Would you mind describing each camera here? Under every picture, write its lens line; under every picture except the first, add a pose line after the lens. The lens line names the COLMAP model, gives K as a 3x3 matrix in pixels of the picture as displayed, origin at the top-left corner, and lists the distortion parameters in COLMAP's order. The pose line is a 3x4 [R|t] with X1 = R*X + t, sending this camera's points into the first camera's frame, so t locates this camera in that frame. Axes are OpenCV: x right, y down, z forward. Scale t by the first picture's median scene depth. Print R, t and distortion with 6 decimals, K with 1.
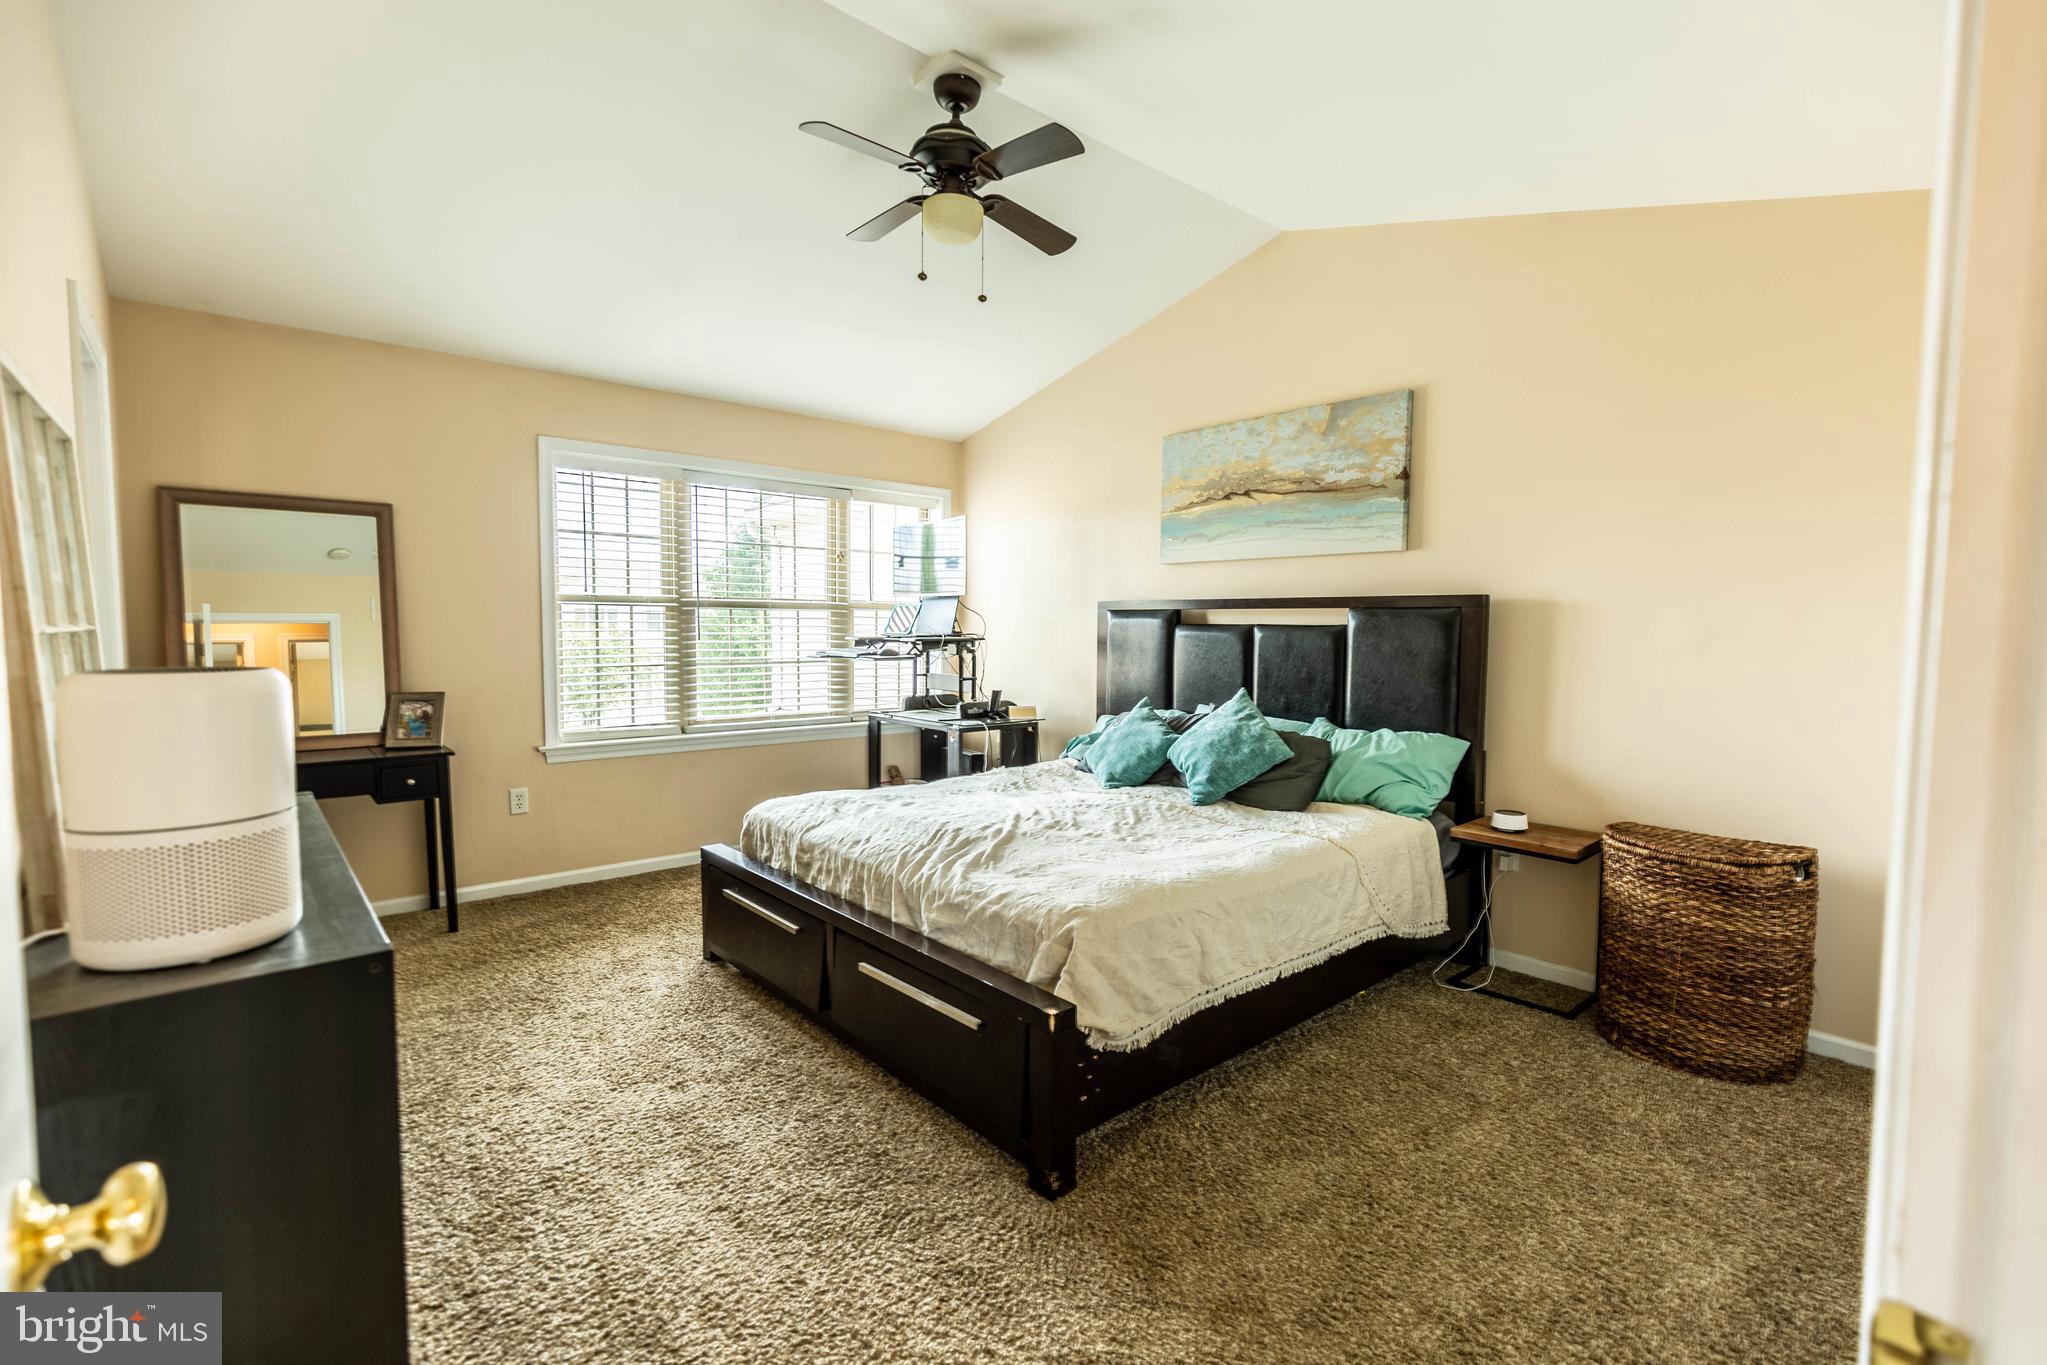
lens RADIAL K [[917.0, 0, 1045.6], [0, 917.0, 687.7], [0, 0, 1]] dist [0.013965, -0.007276]
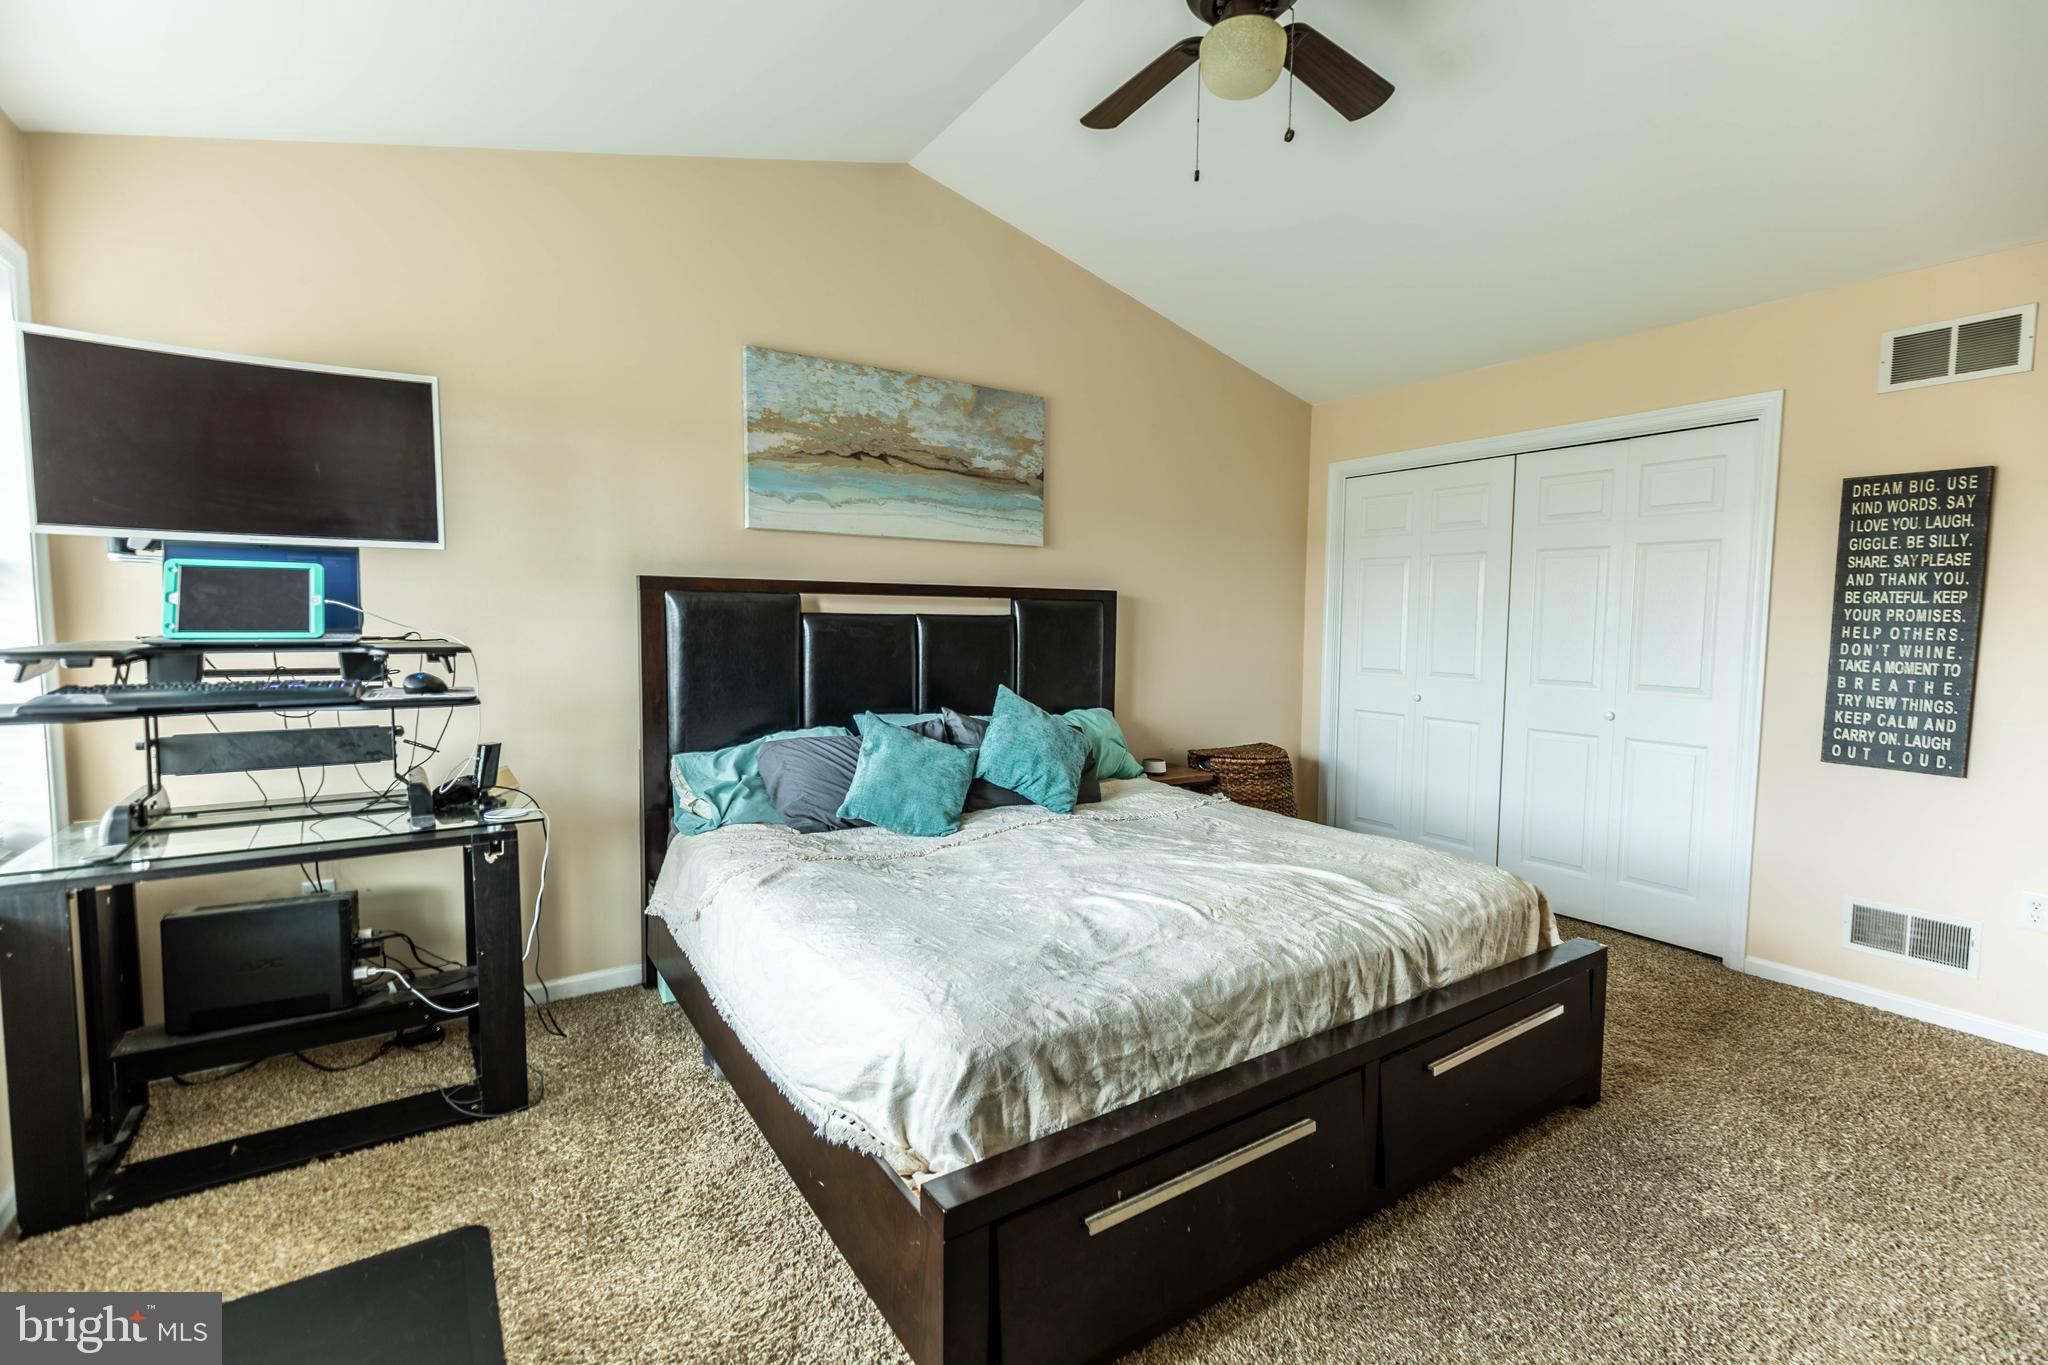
lens RADIAL K [[917.5, 0, 1046.1], [0, 917.5, 687.7], [0, 0, 1]] dist [0.013965, -0.007276]
pose [[0.122916, -0.079811, 0.989203, -0.642504], [0.063574, 0.995347, 0.072407, -0.057266], [-0.990379, 0.053988, 0.127418, 0.802035]]
